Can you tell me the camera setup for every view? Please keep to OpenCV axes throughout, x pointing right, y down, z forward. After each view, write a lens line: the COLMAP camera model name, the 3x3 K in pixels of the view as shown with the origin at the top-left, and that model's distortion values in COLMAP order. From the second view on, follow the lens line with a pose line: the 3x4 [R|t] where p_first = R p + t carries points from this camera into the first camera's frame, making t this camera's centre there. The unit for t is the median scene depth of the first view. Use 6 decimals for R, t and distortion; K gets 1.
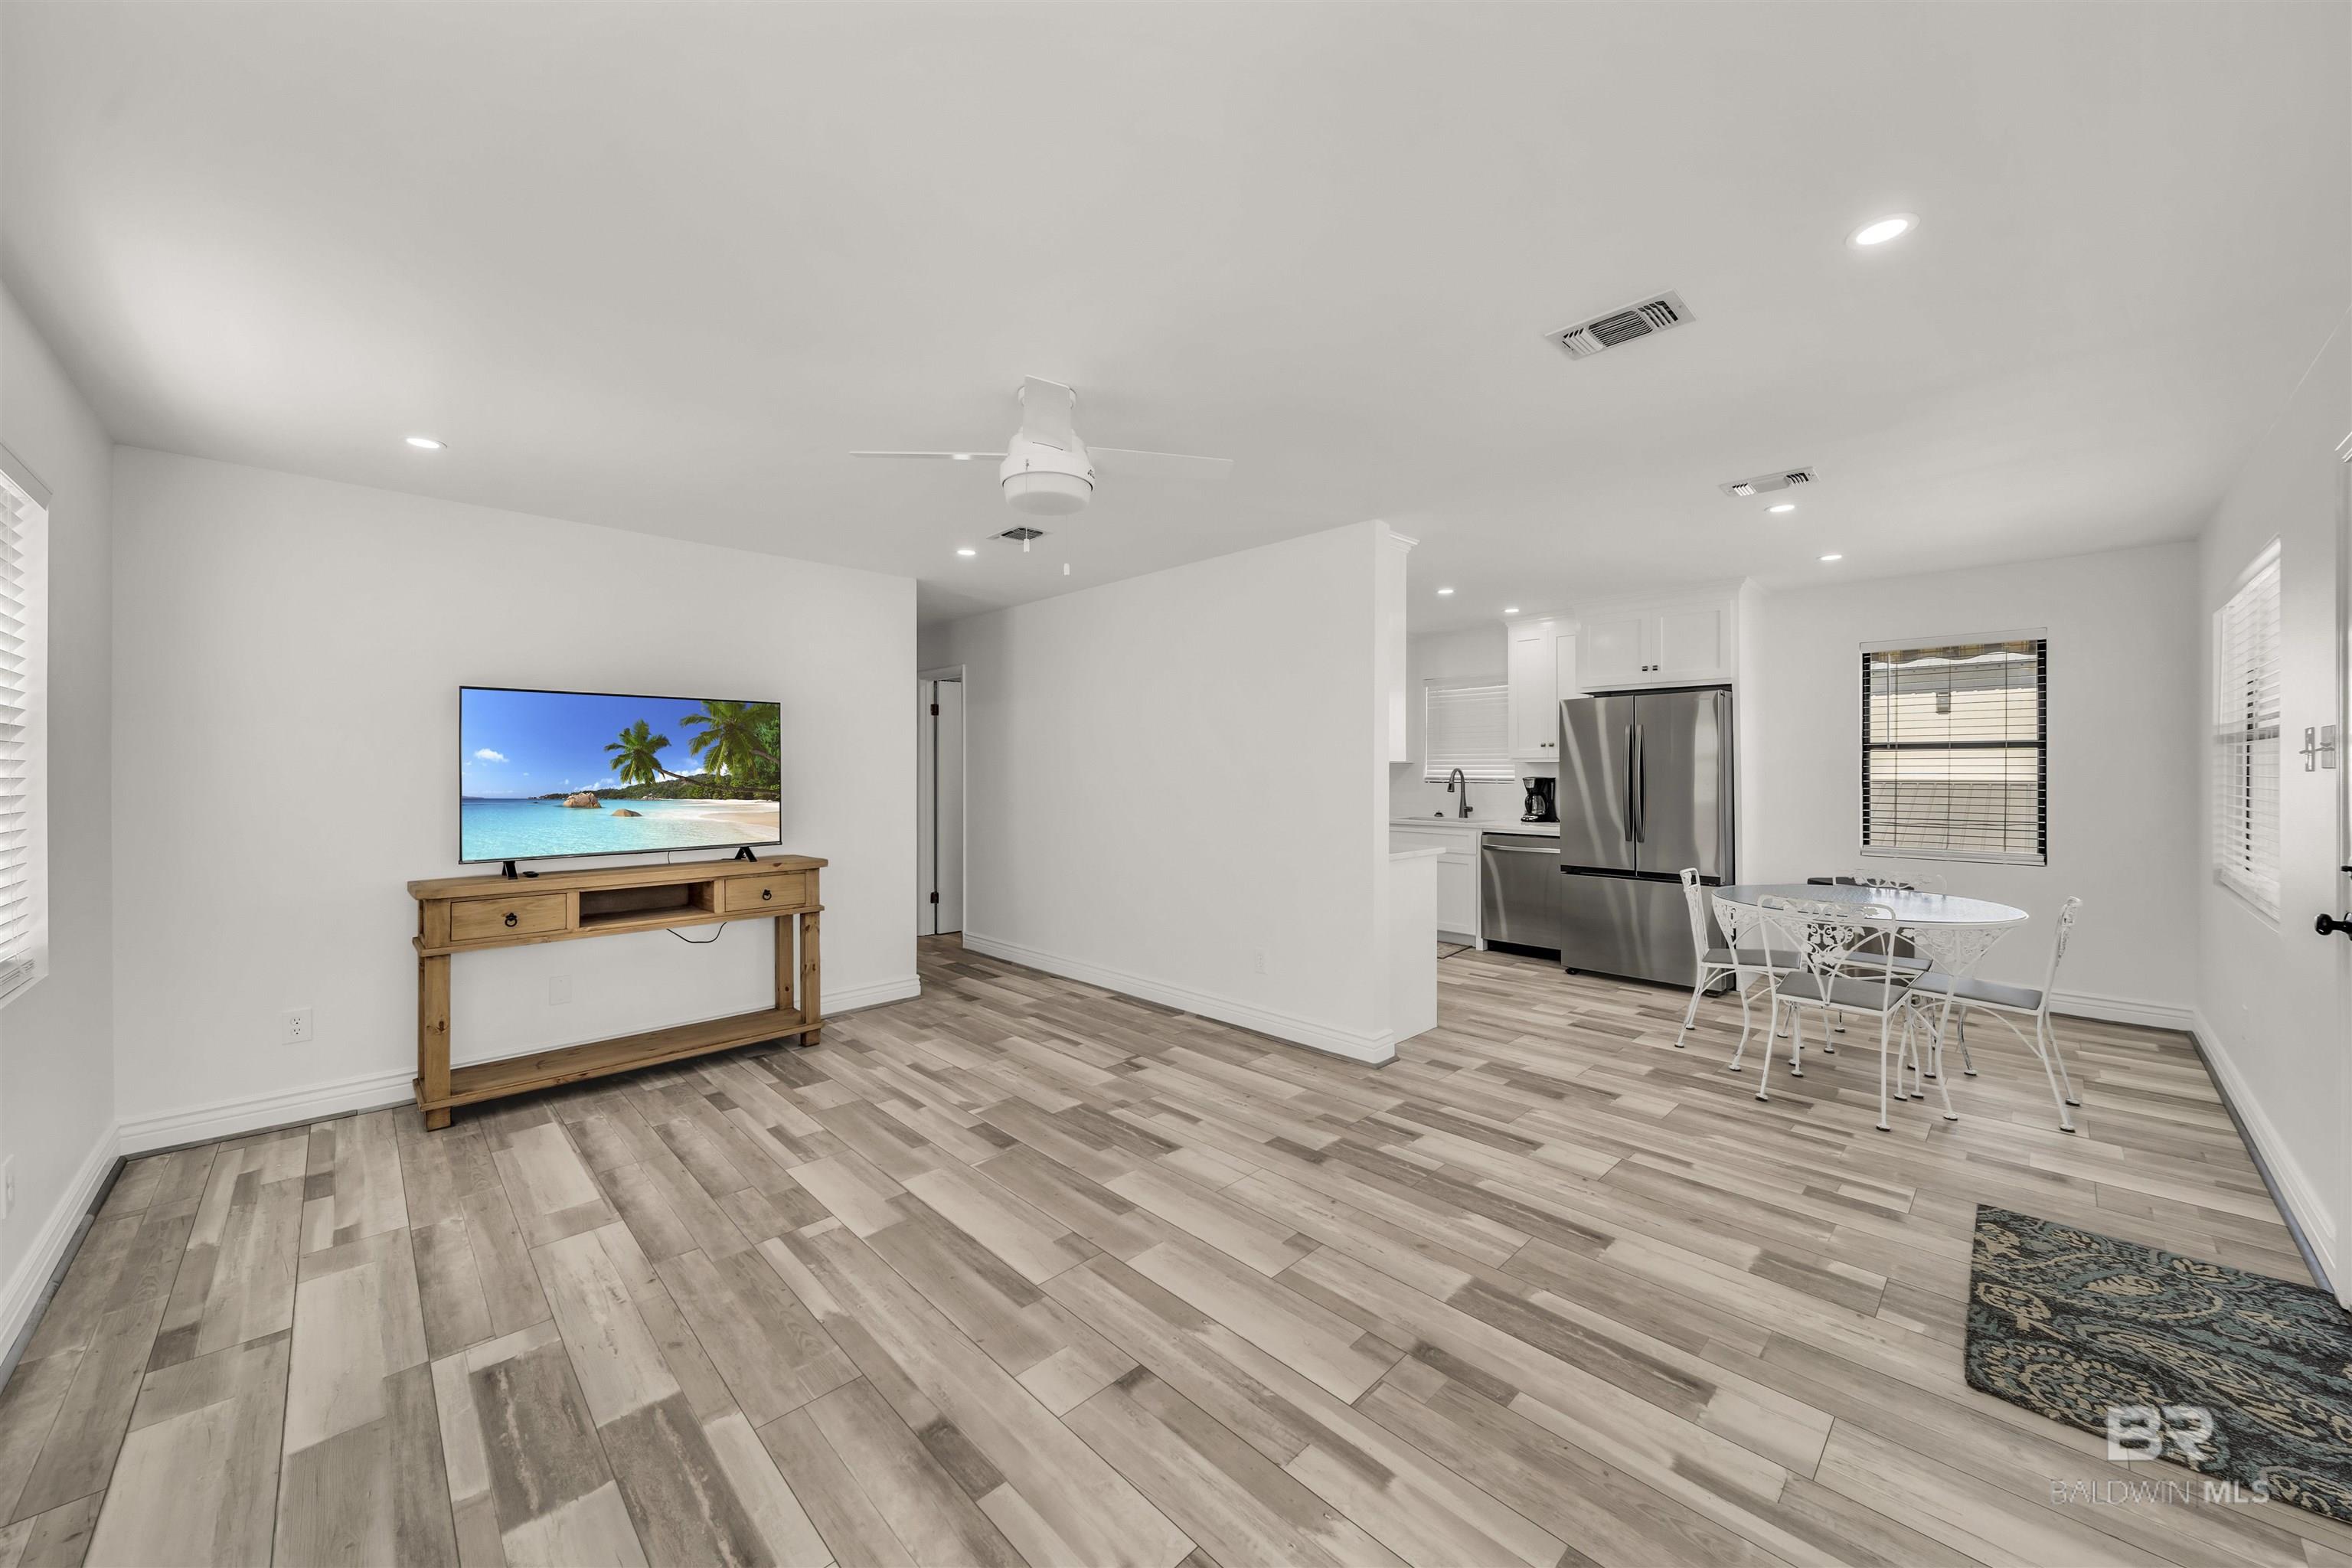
lens RADIAL K [[852.0, 0, 1176.3], [0, 852.0, 787.1], [0, 0, 1]] dist [0.002862, -0.001909]
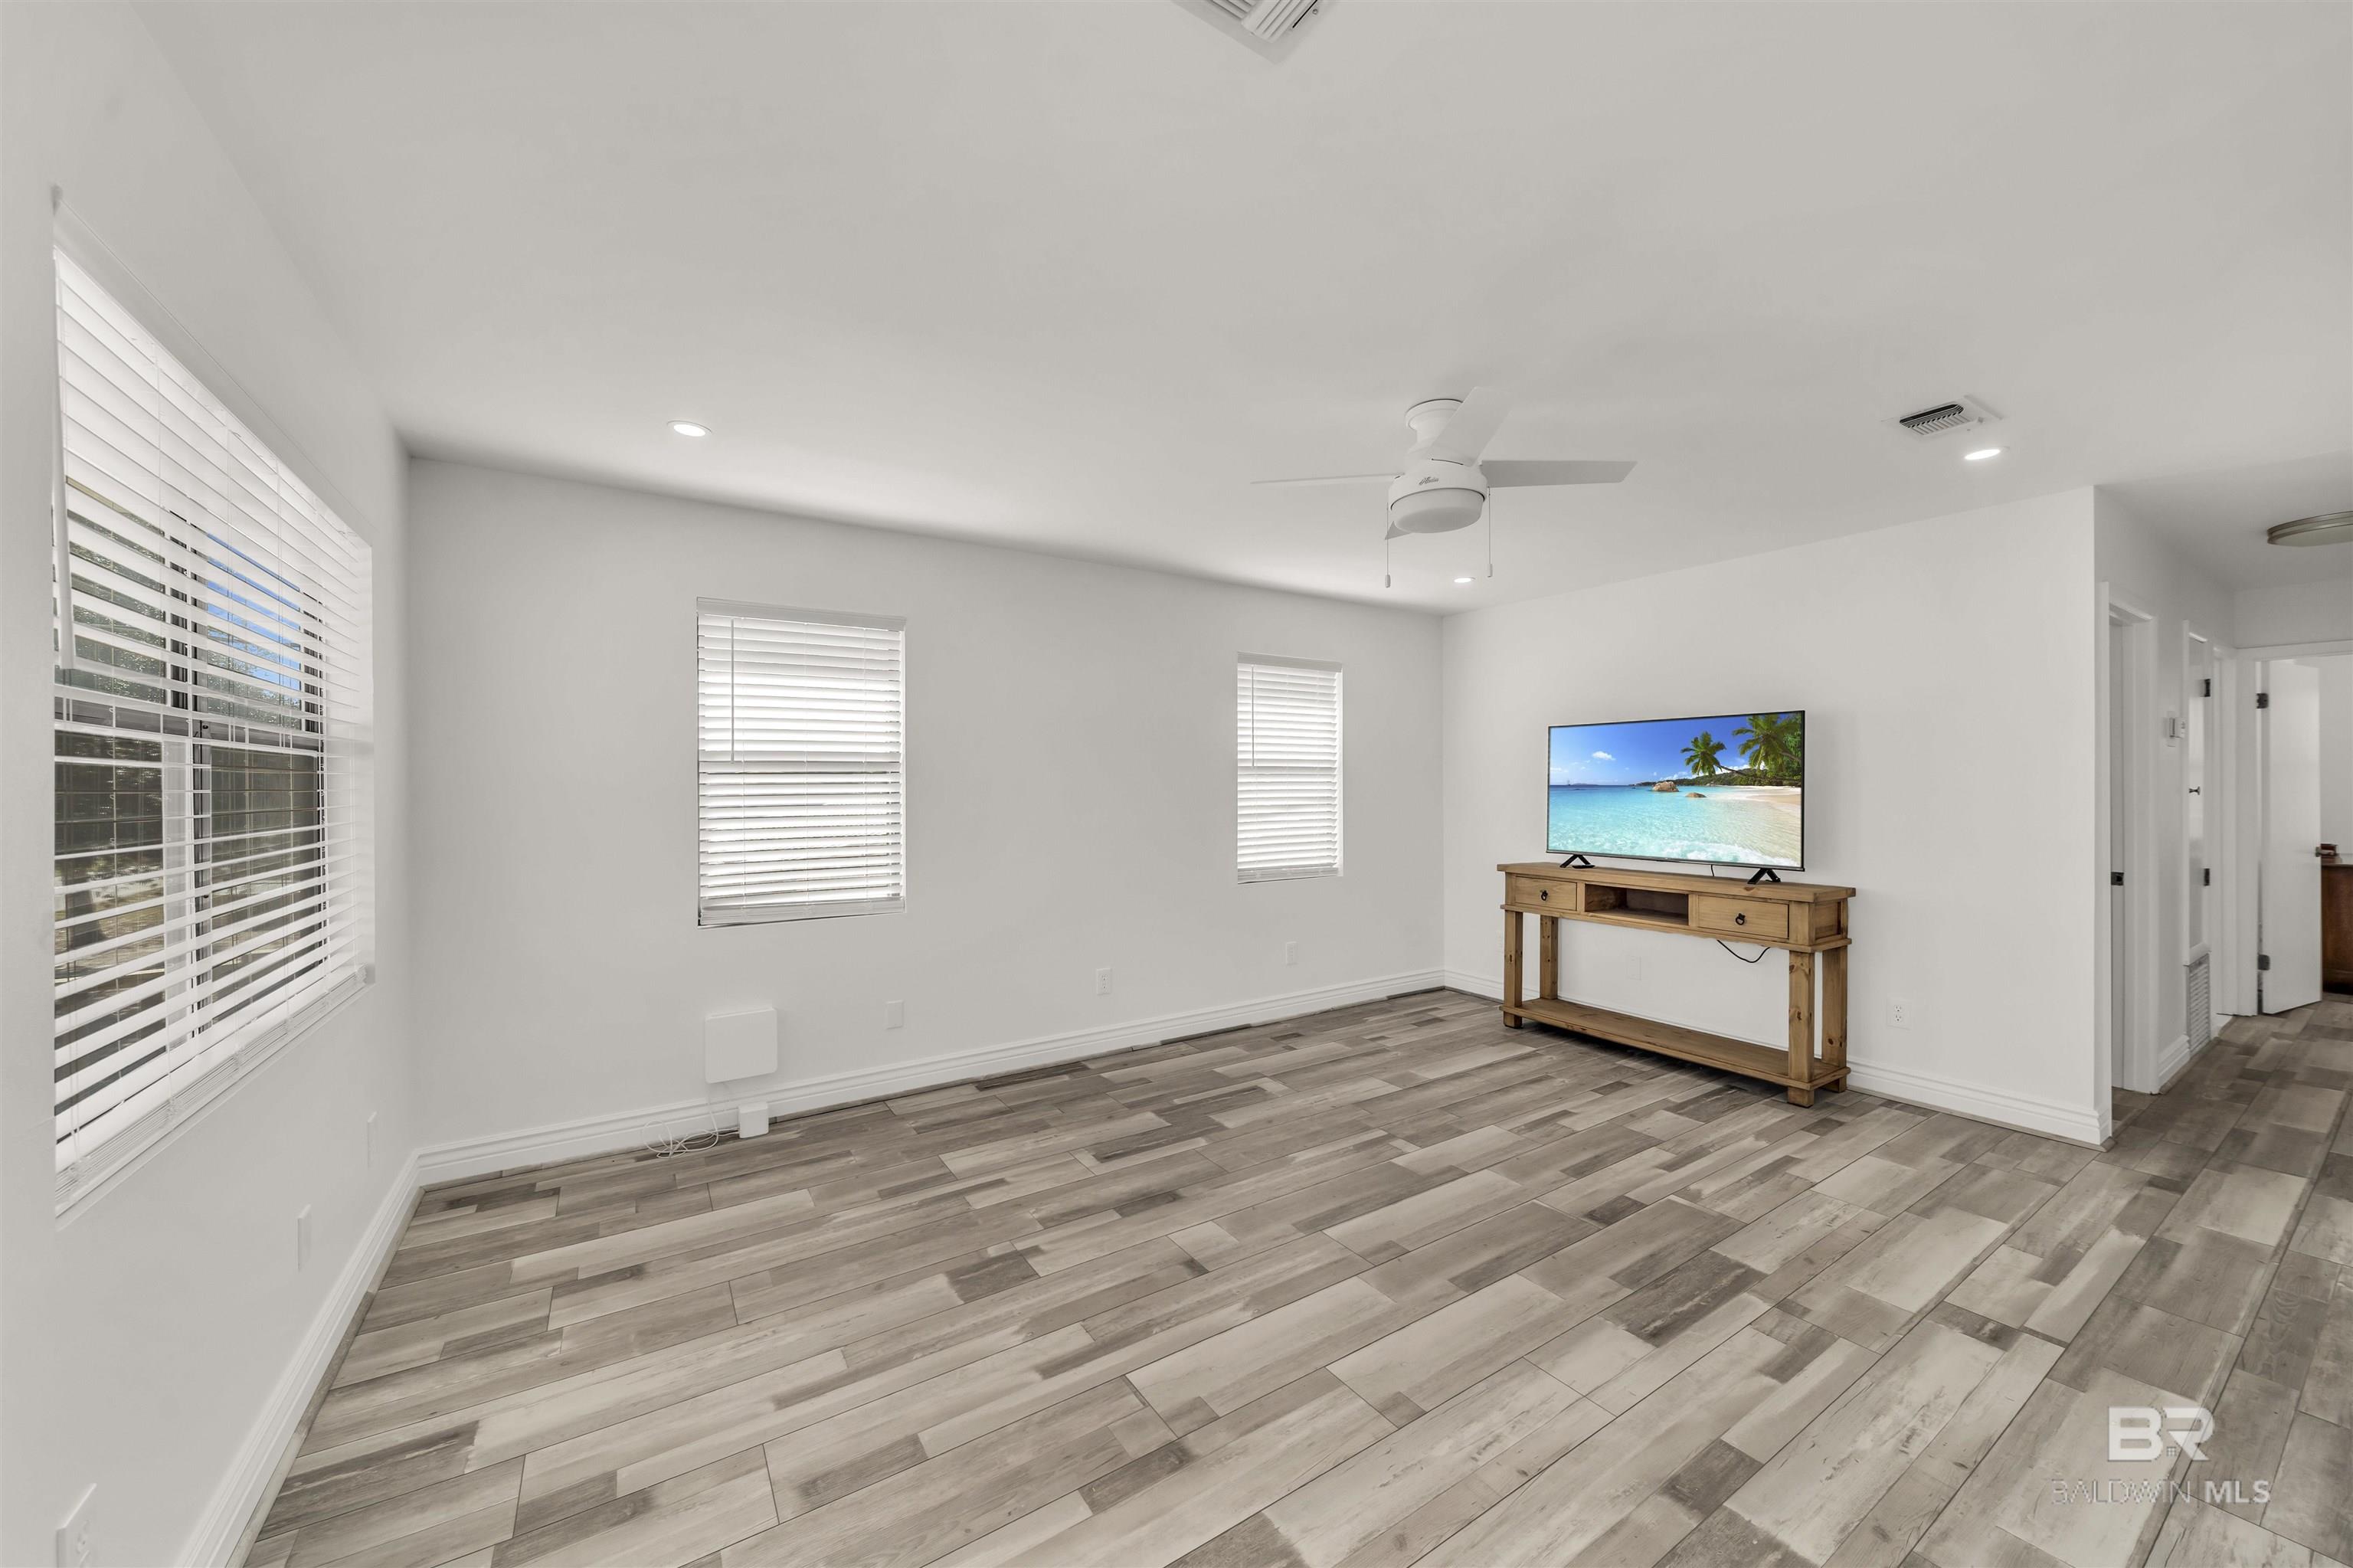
lens RADIAL K [[852.4, 0, 1176.8], [0, 852.4, 787.1], [0, 0, 1]] dist [0.002862, -0.001909]
pose [[-0.197992, 0.004754, -0.980192, 0.760269], [-0.018019, 0.999802, 0.008488, -0.021748], [0.980038, 0.019342, -0.197867, 0.767108]]
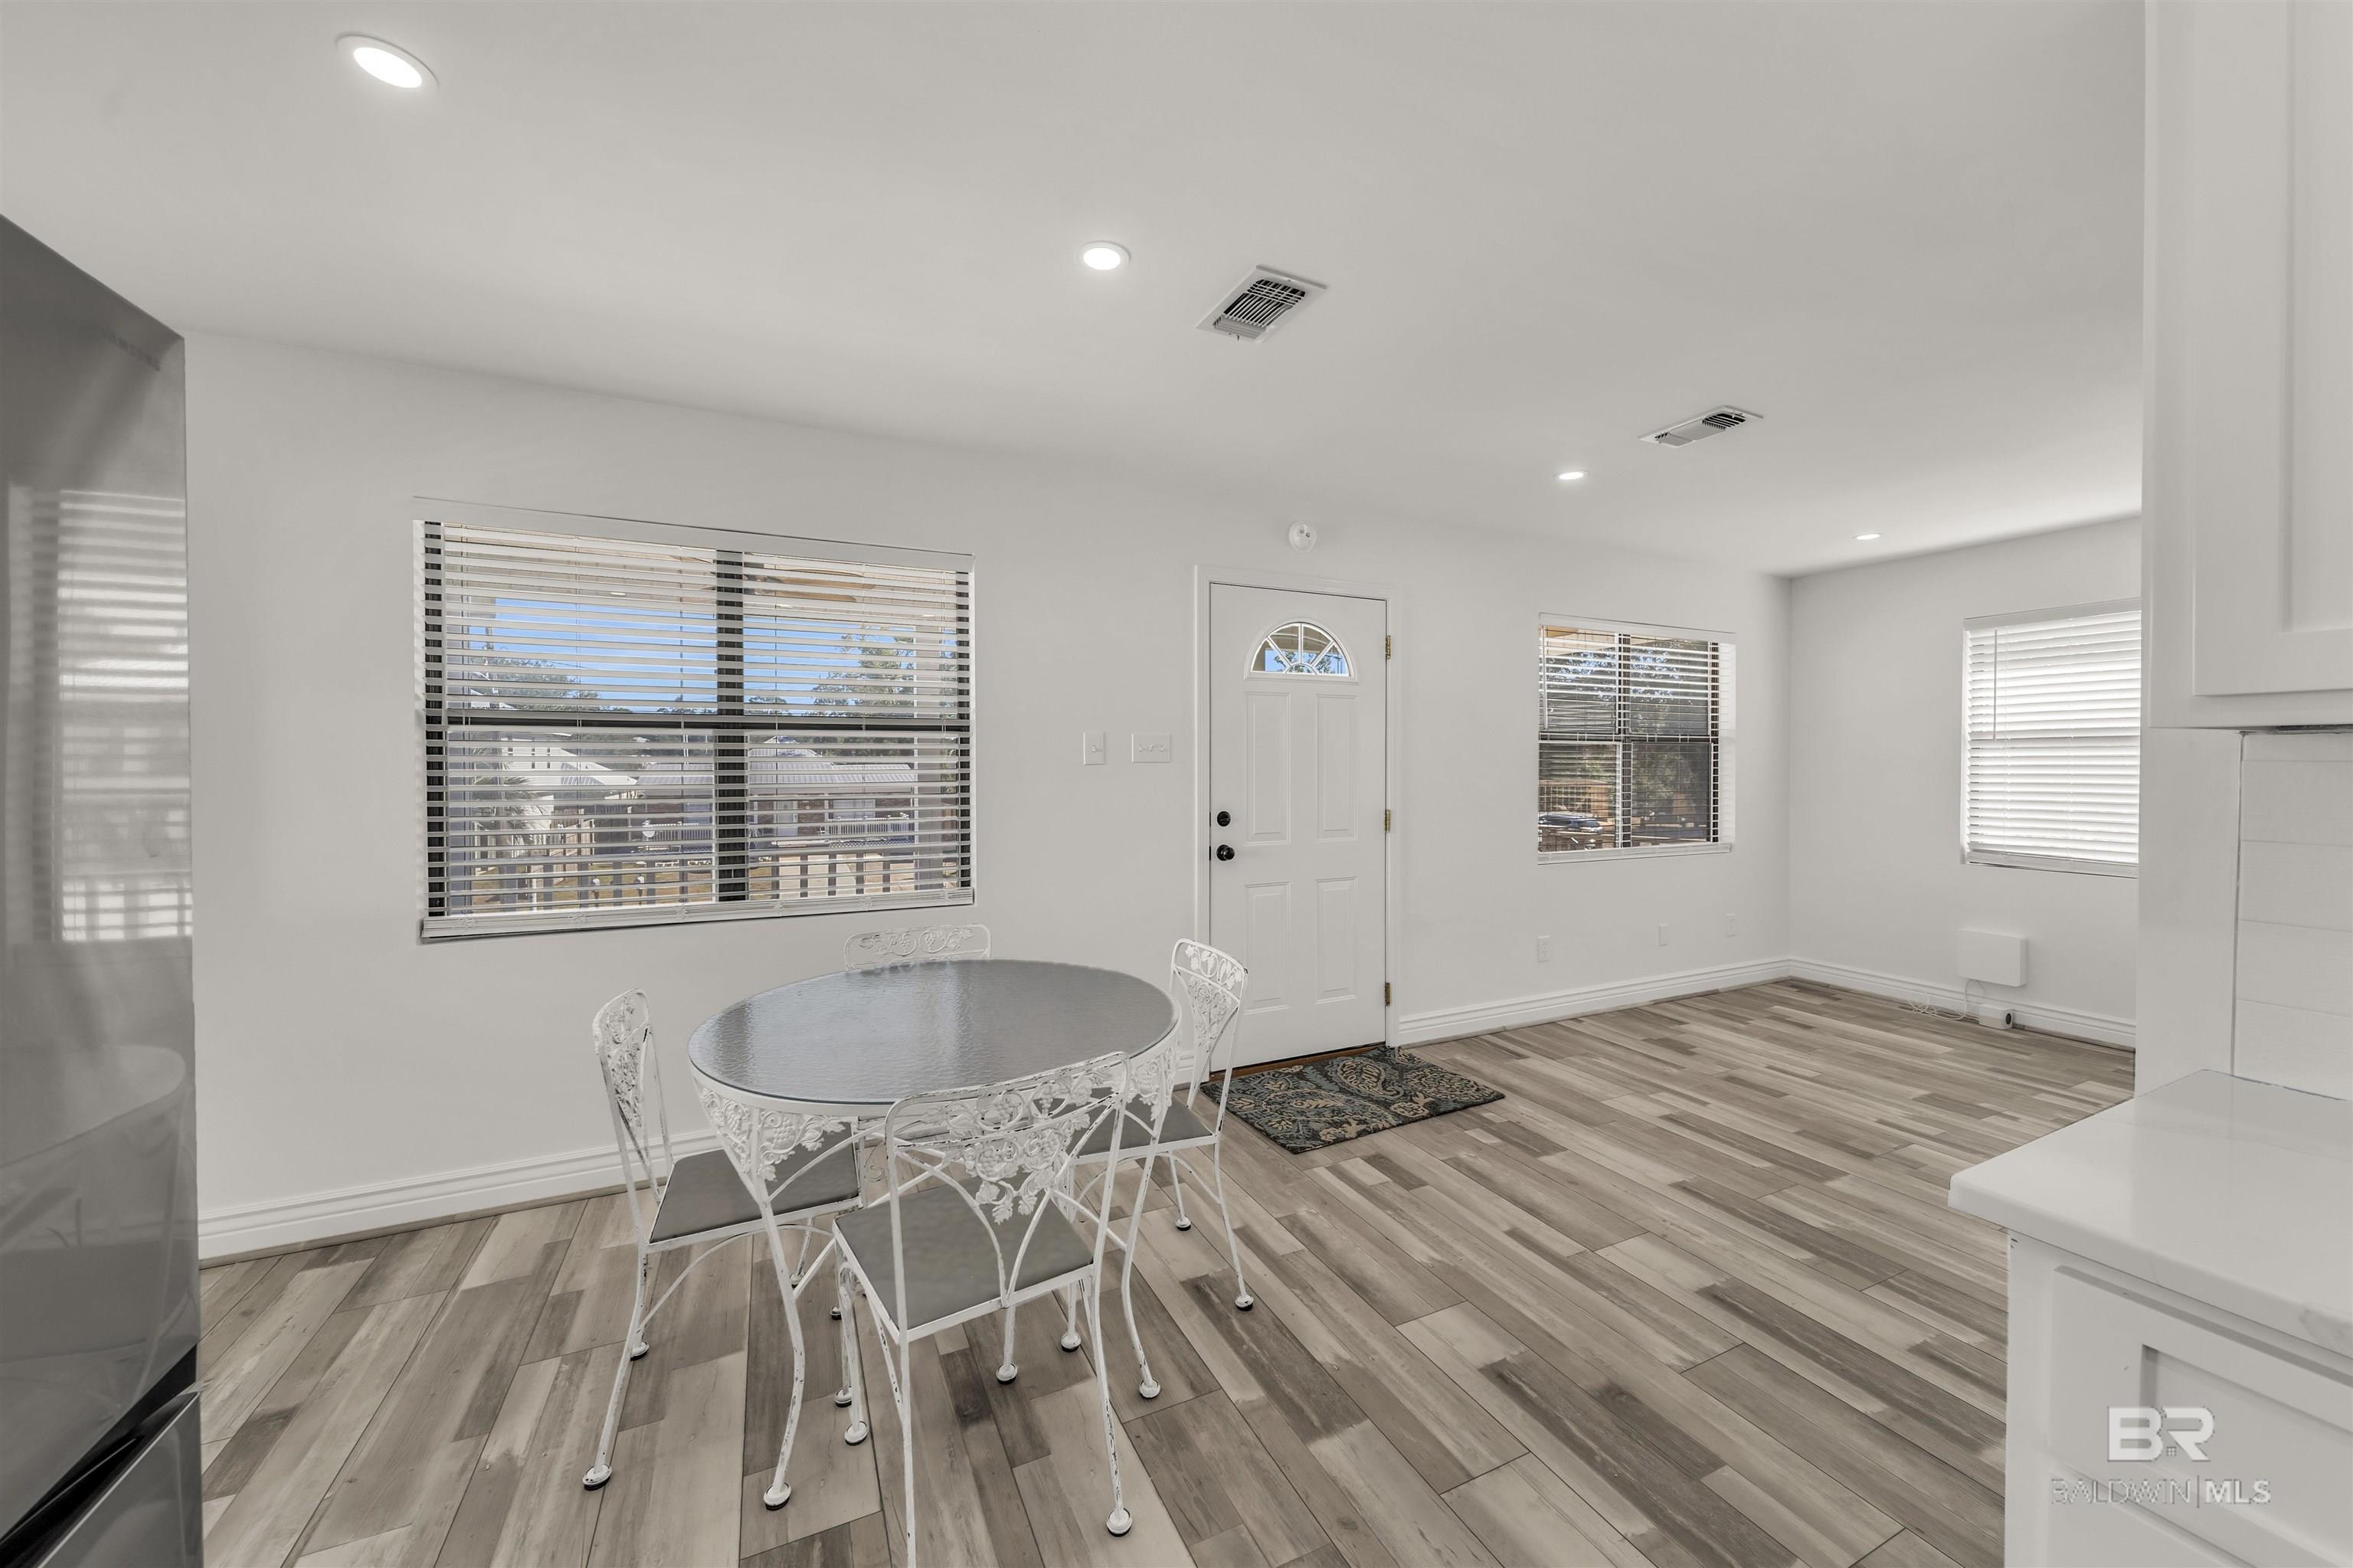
lens RADIAL K [[852.4, 0, 1176.8], [0, 852.4, 787.1], [0, 0, 1]] dist [0.002862, -0.001909]
pose [[-0.945699, -0.007132, 0.324966, 0.622085], [0.008801, 0.998831, 0.047533, -0.036385], [-0.324925, 0.047812, -0.944530, 1.818890]]
